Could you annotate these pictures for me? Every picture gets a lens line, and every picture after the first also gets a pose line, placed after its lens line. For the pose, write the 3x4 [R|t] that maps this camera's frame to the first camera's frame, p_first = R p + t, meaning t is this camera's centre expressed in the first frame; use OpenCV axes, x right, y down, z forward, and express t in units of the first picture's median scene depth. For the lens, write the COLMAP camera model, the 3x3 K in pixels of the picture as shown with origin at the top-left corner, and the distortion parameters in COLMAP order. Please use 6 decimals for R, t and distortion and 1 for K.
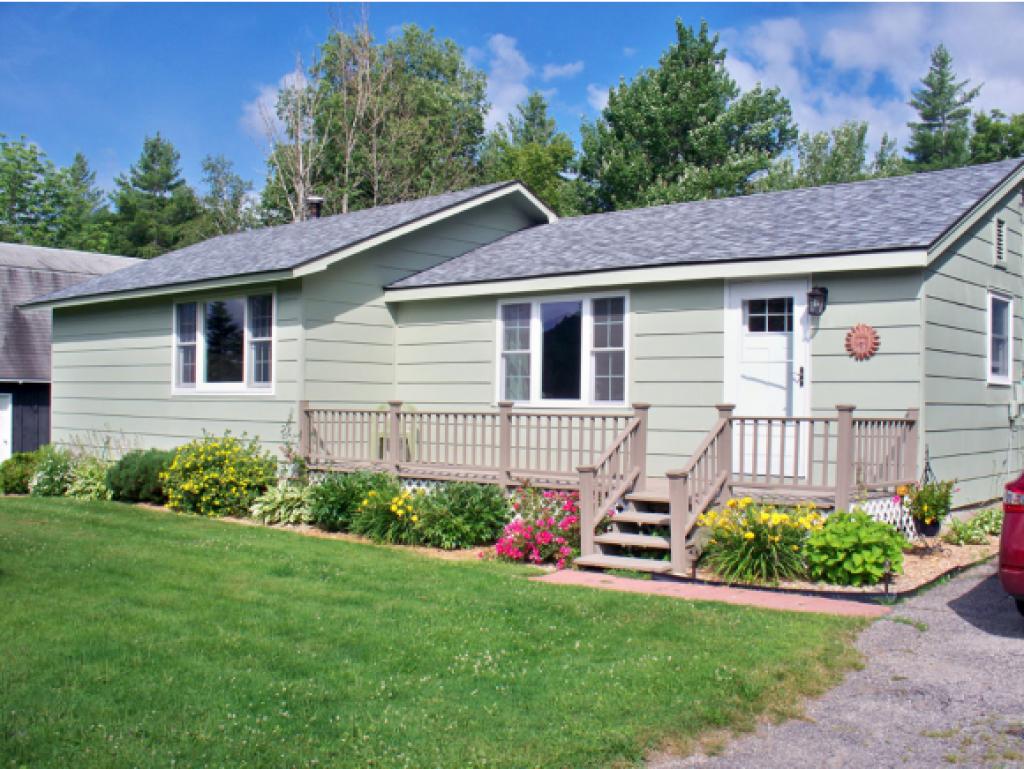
lens RADIAL K [[1064.4, 0, 512.0], [0, 1064.4, 384.5], [0, 0, 1]] dist [-0.009944, -0.002584]
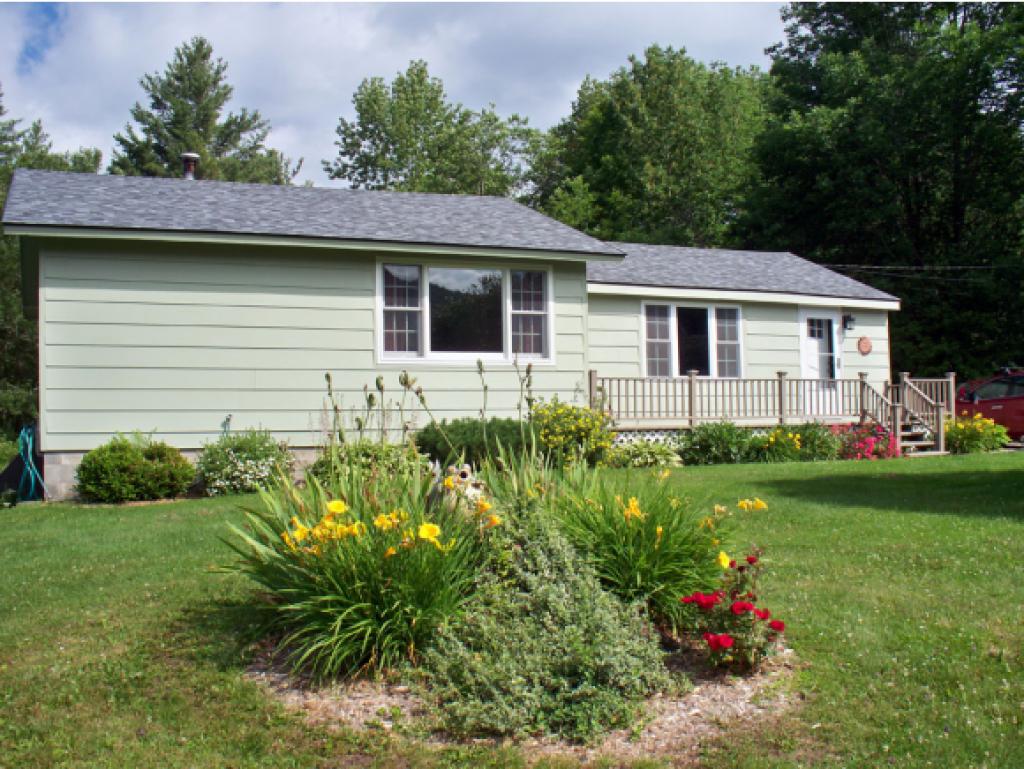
lens RADIAL K [[1036.4, 0, 512.0], [0, 1036.4, 384.5], [0, 0, 1]] dist [0.003829, 0.001066]
pose [[0.403368, 0.033274, 0.914433, -1.335526], [0.013185, 0.999024, -0.042169, 0.081598], [-0.914943, 0.029066, 0.402536, 0.681947]]
